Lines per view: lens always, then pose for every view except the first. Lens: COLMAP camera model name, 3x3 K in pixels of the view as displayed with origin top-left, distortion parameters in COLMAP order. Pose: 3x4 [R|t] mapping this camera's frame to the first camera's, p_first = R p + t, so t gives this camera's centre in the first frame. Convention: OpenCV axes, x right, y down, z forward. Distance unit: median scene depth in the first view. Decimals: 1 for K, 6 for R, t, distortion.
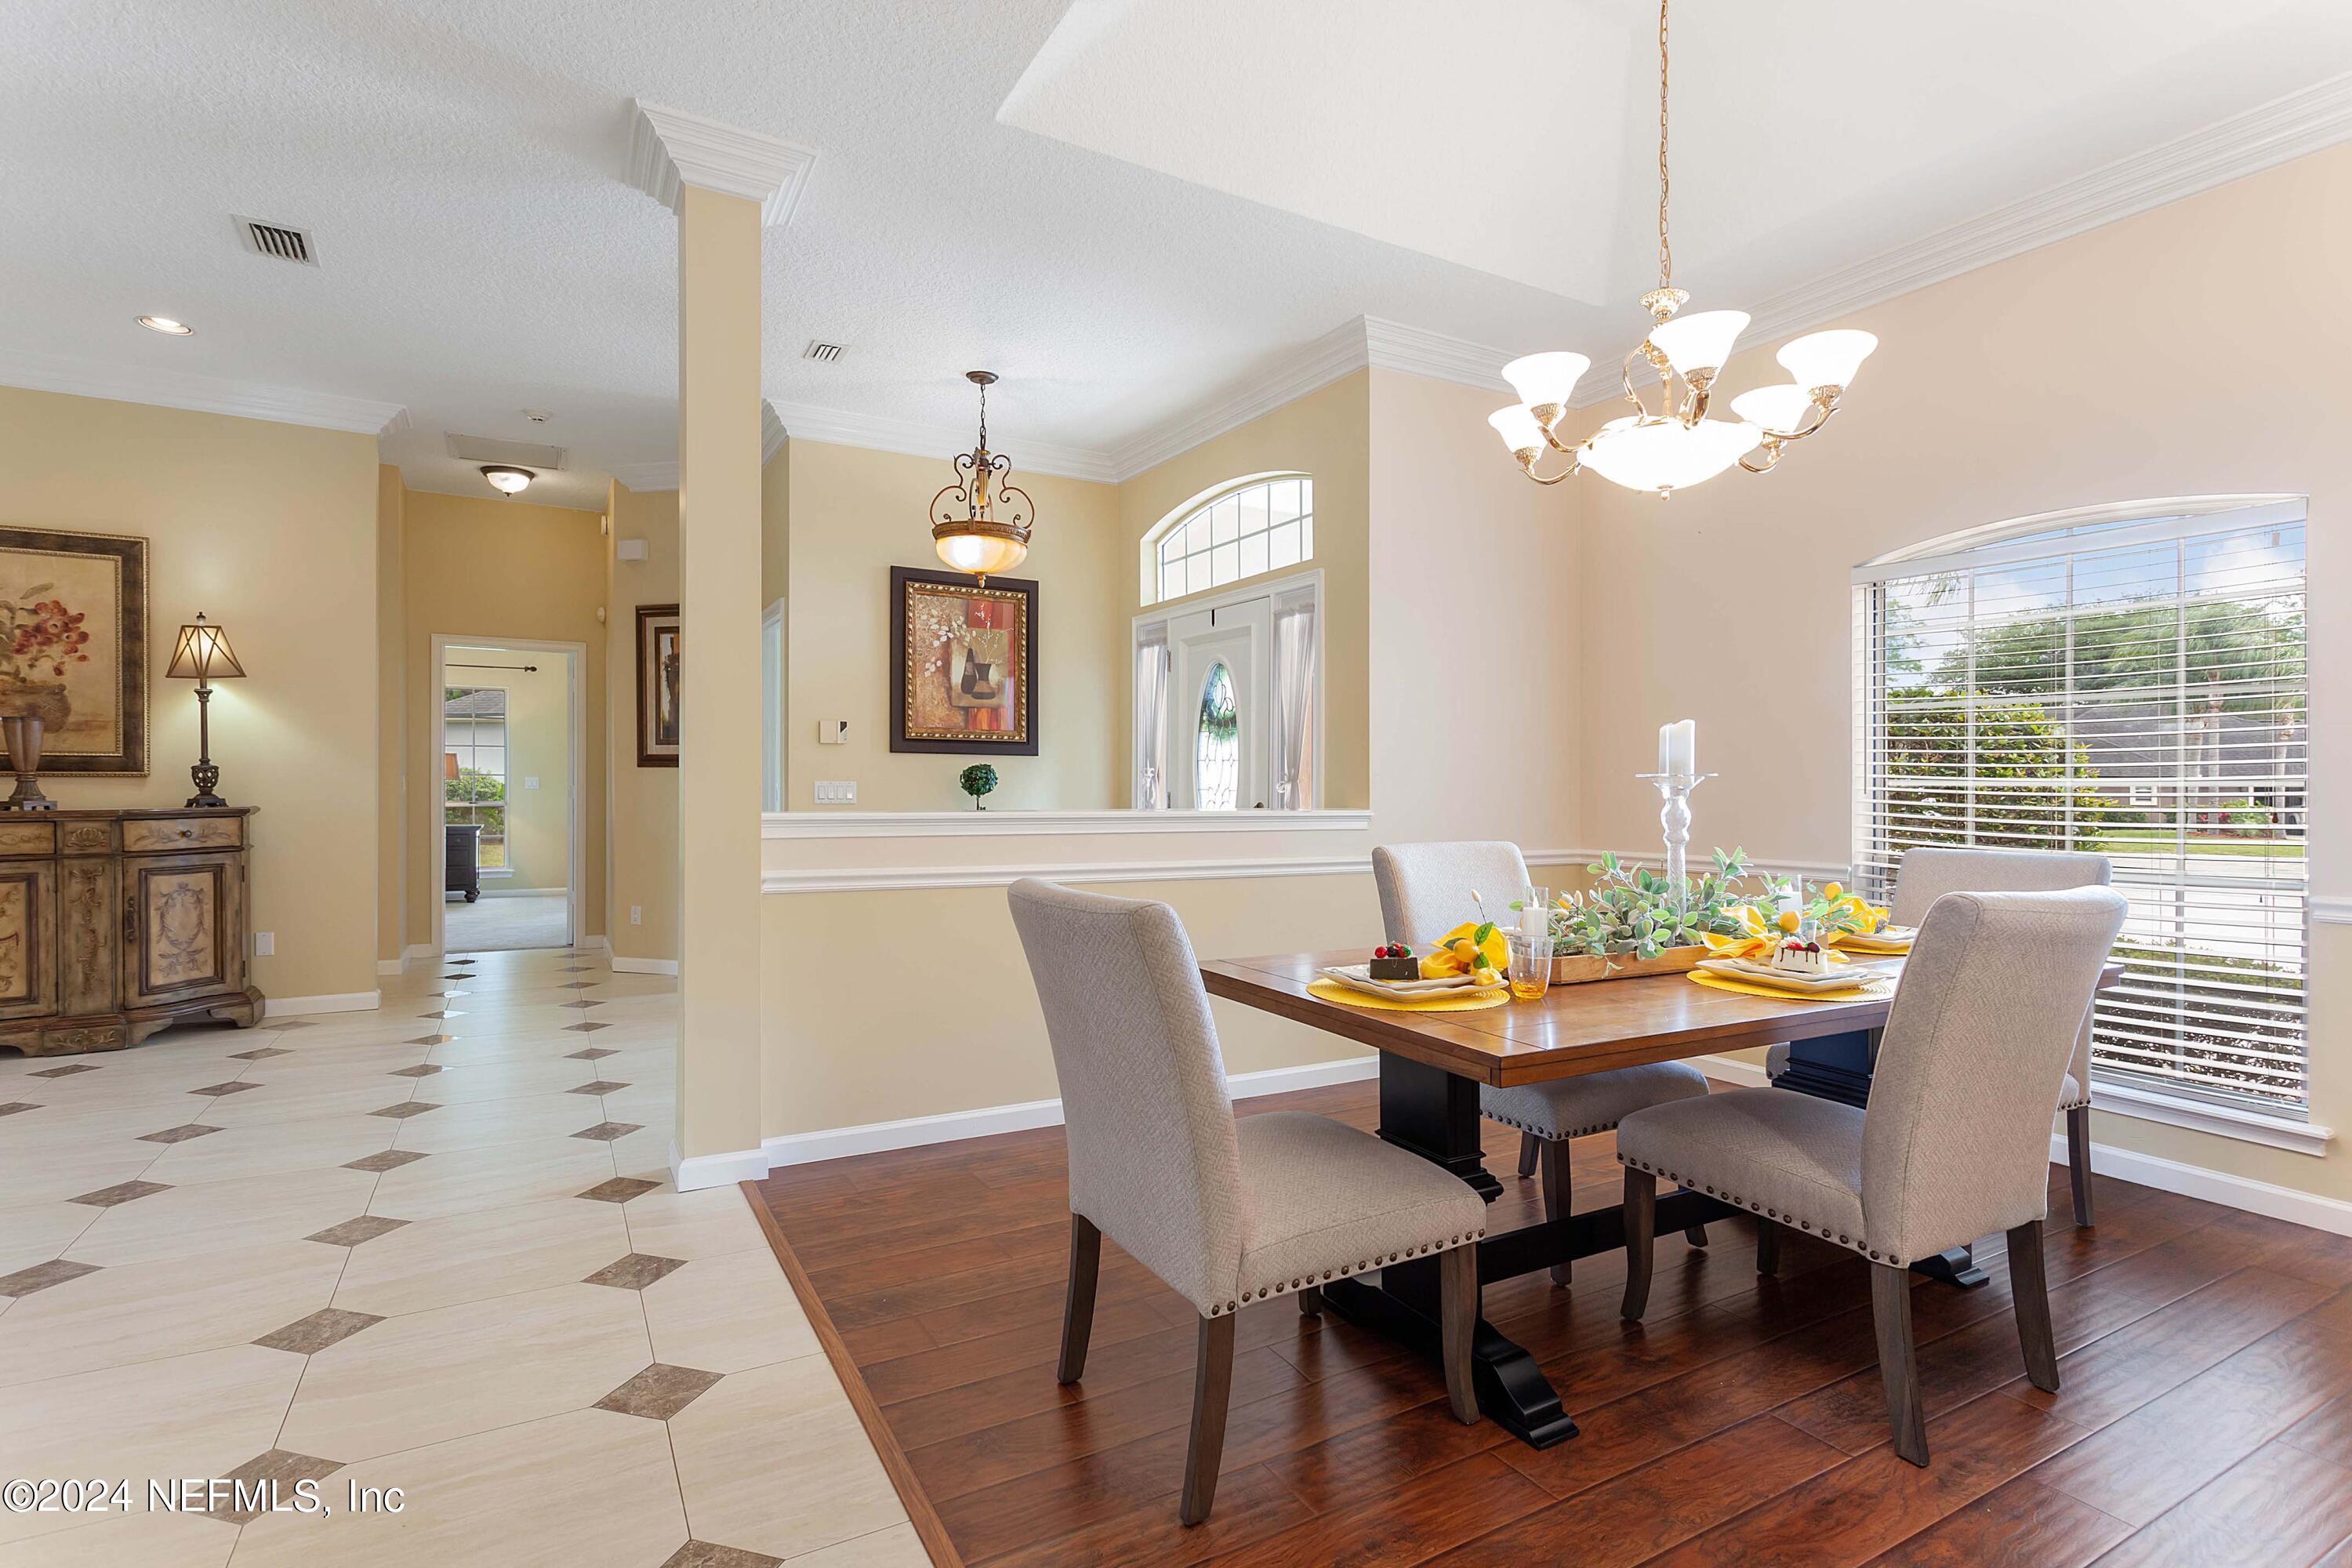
lens RADIAL K [[1137.7, 0, 1172.3], [0, 1137.7, 779.9], [0, 0, 1]] dist [-0.000899, 0.000811]
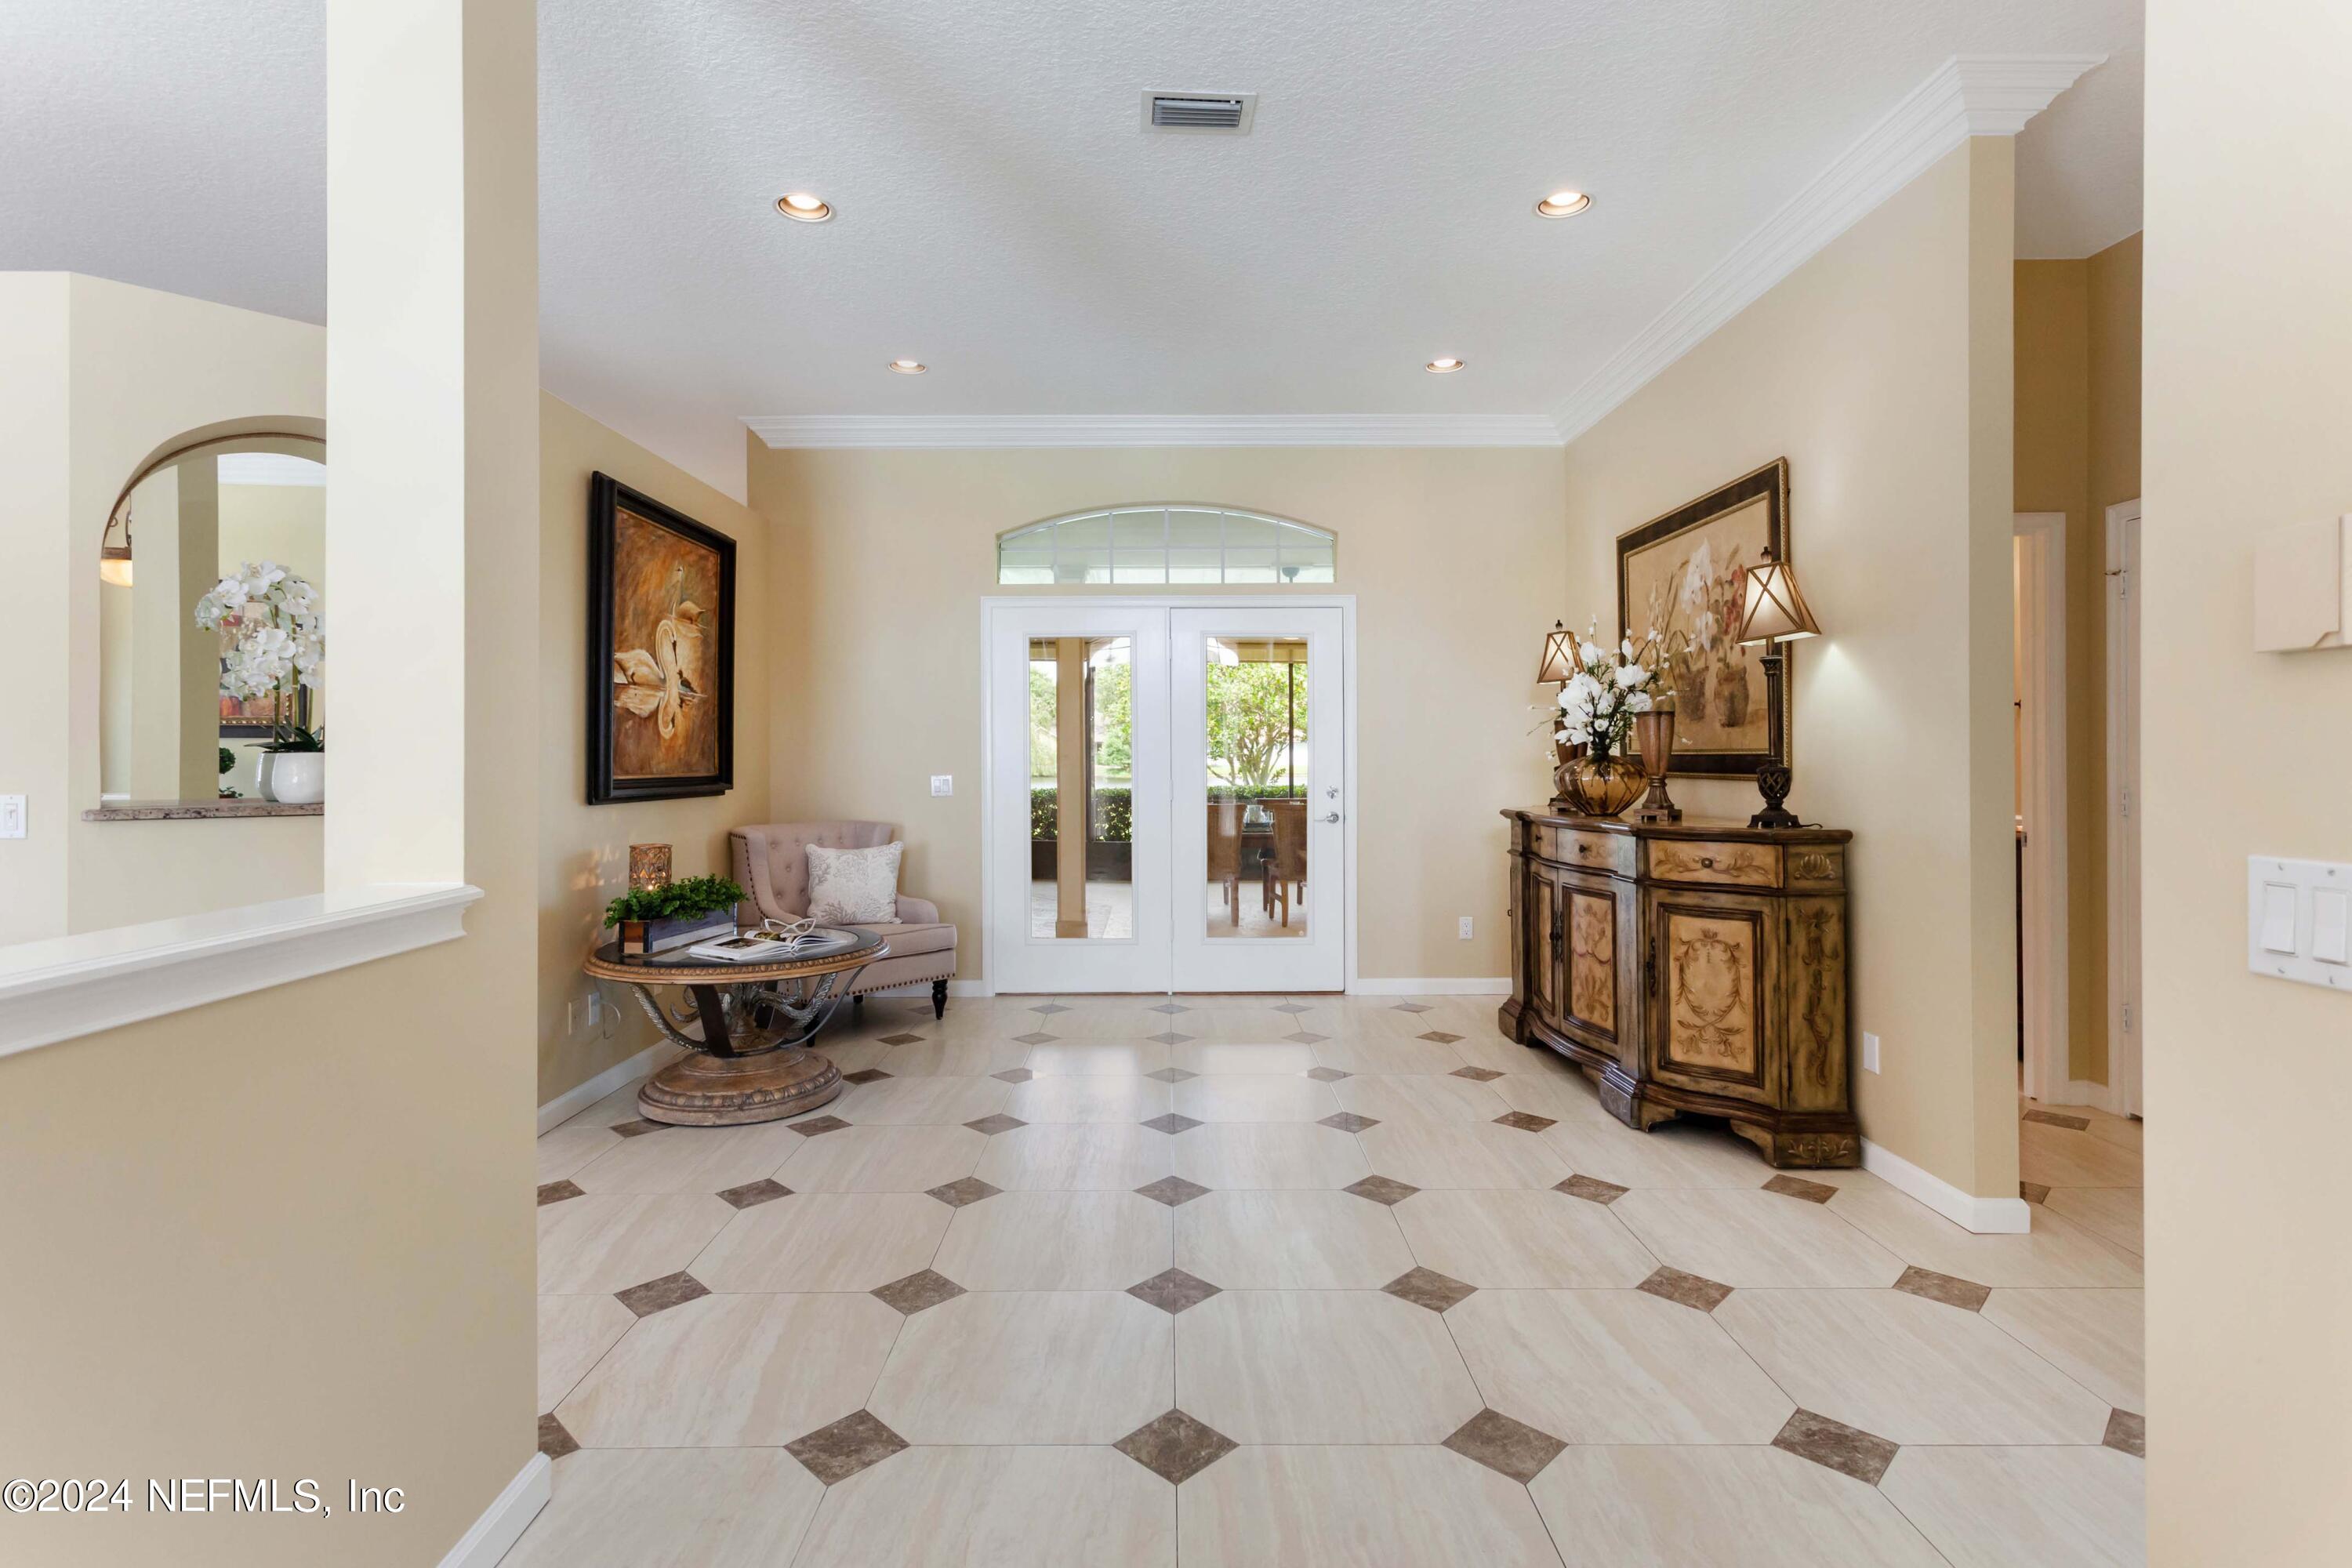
lens RADIAL K [[1137.7, 0, 1156.9], [0, 1137.7, 765.8], [0, 0, 1]] dist [-0.000899, 0.000811]
pose [[-0.488372, 0.000692, -0.872635, -0.069244], [-0.001264, 0.999998, 0.001501, -0.014344], [0.872635, 0.001836, -0.488370, 1.047007]]
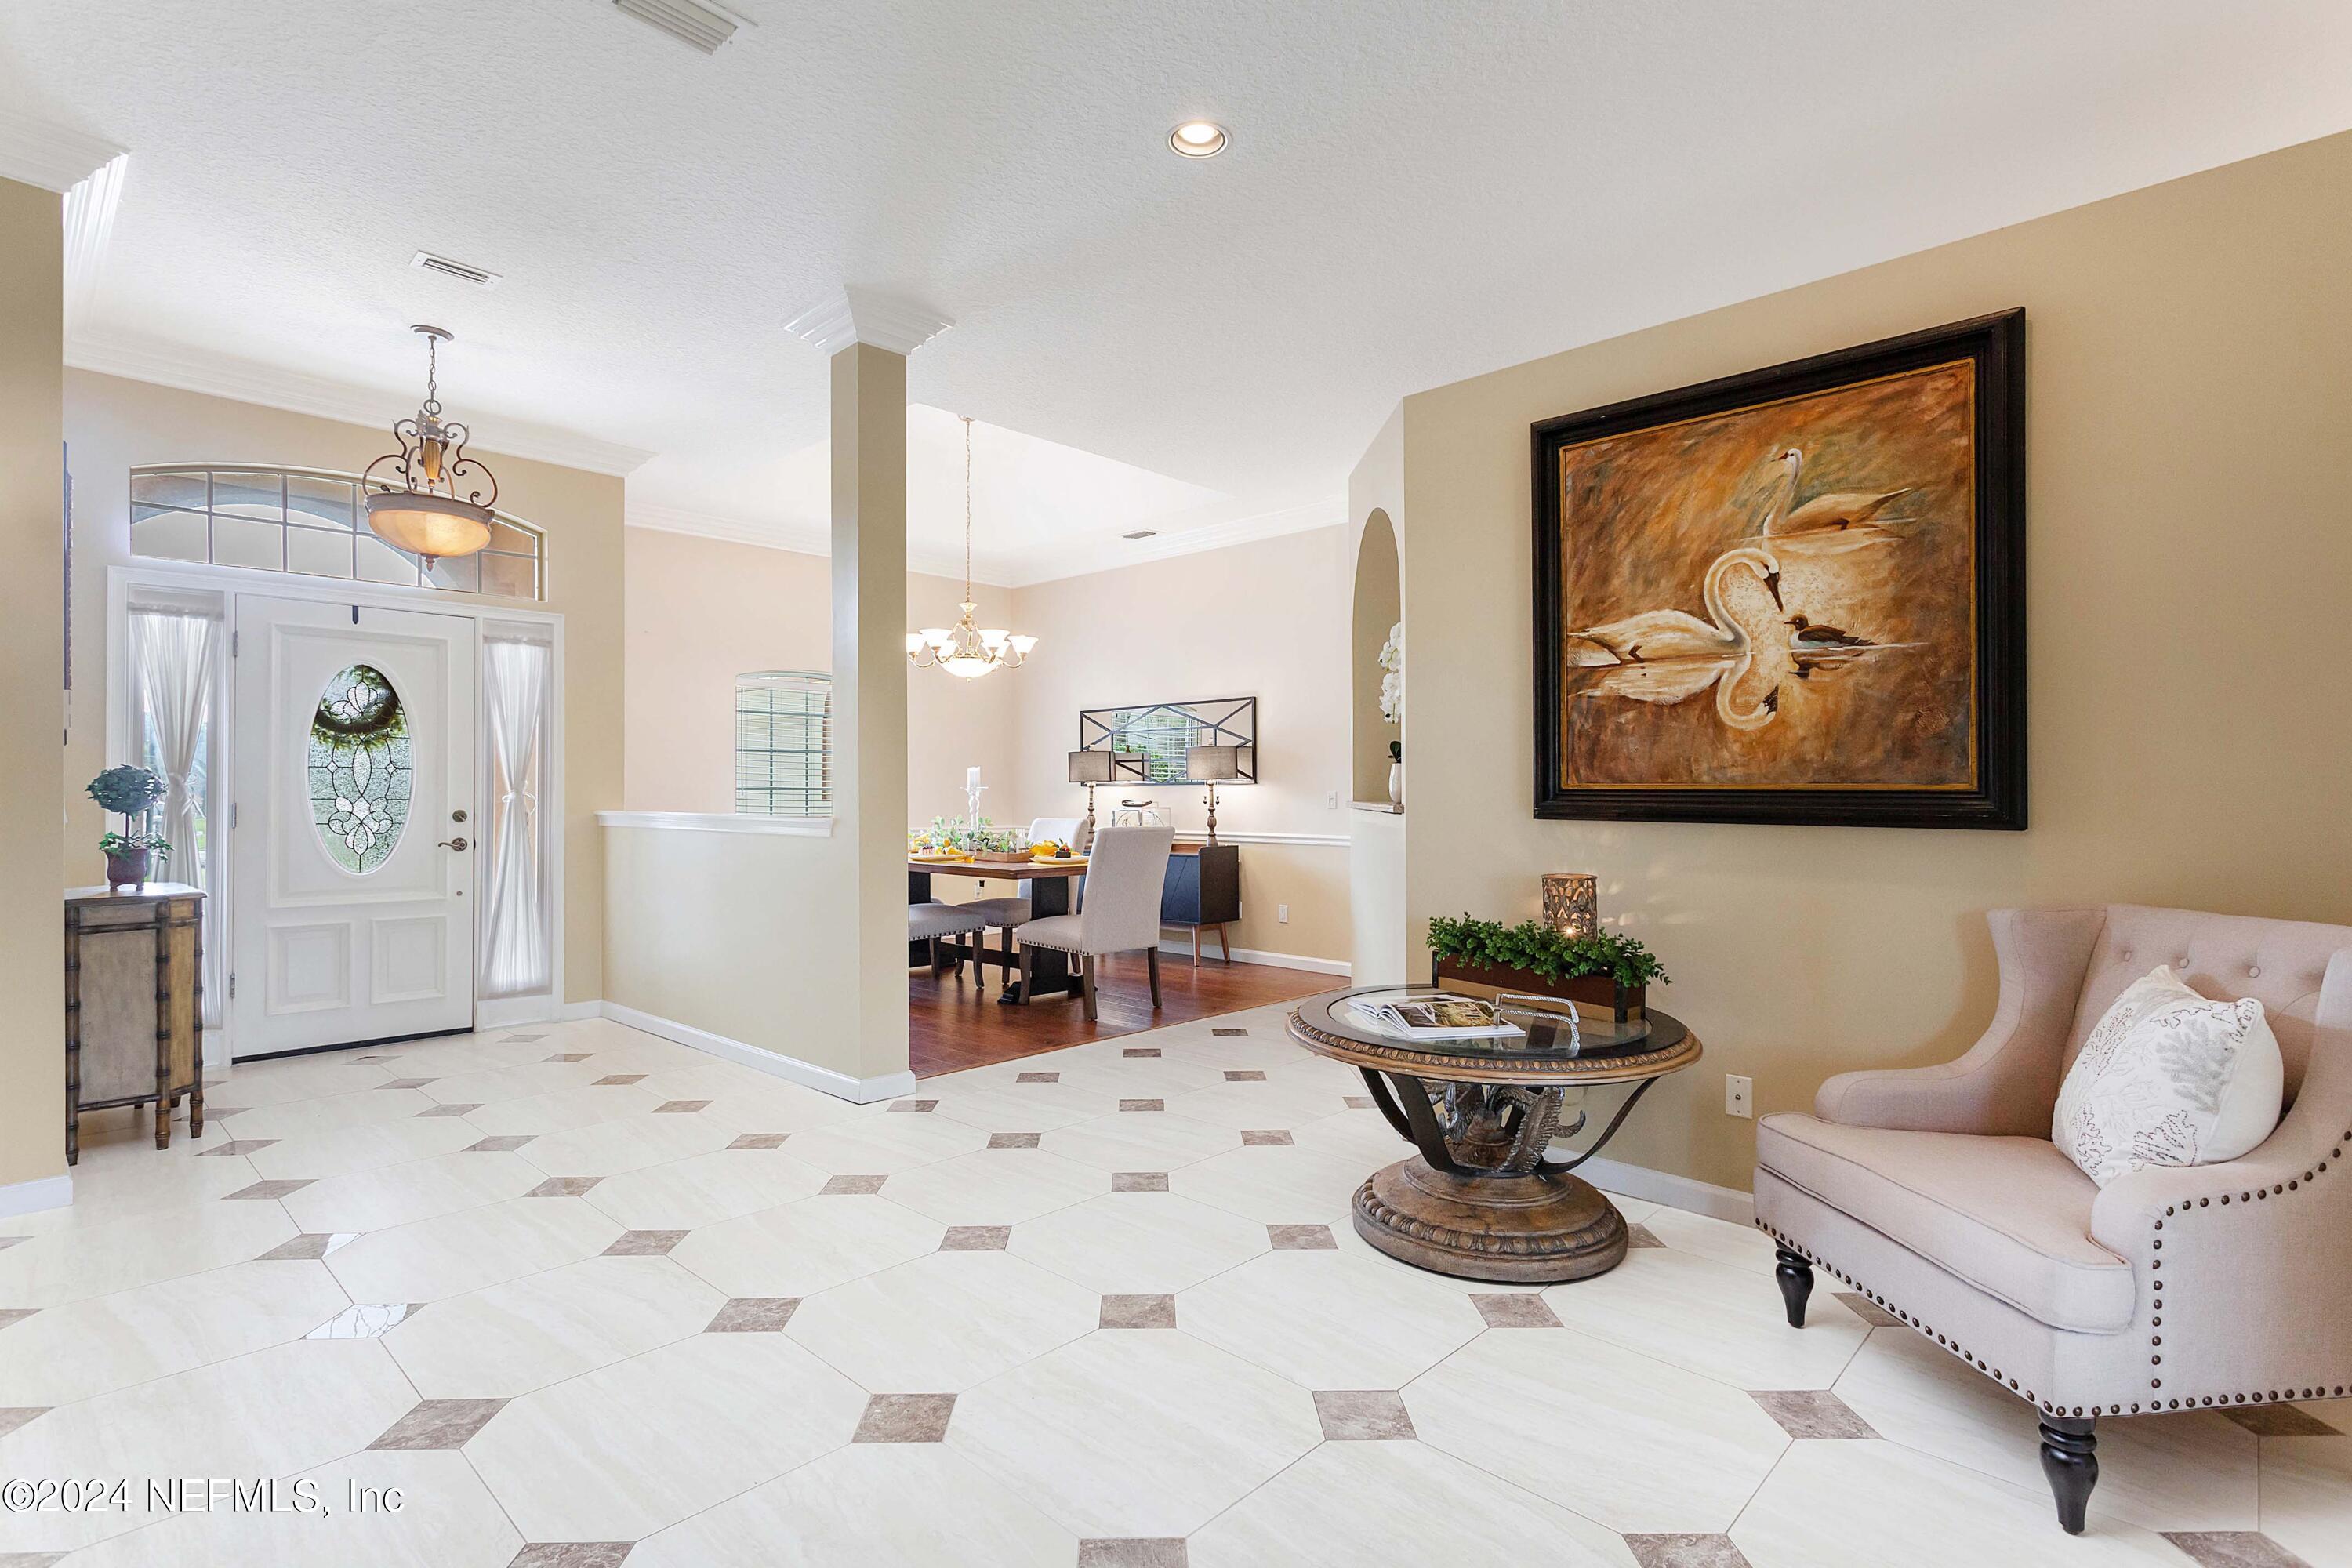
lens RADIAL K [[1137.7, 0, 1195.5], [0, 1137.7, 790.7], [0, 0, 1]] dist [-0.000899, 0.000811]
pose [[-0.308995, -0.007693, 0.951033, -1.180100], [0.000562, 0.999966, 0.008271, -0.007377], [-0.951064, 0.003091, -0.308980, 0.706617]]
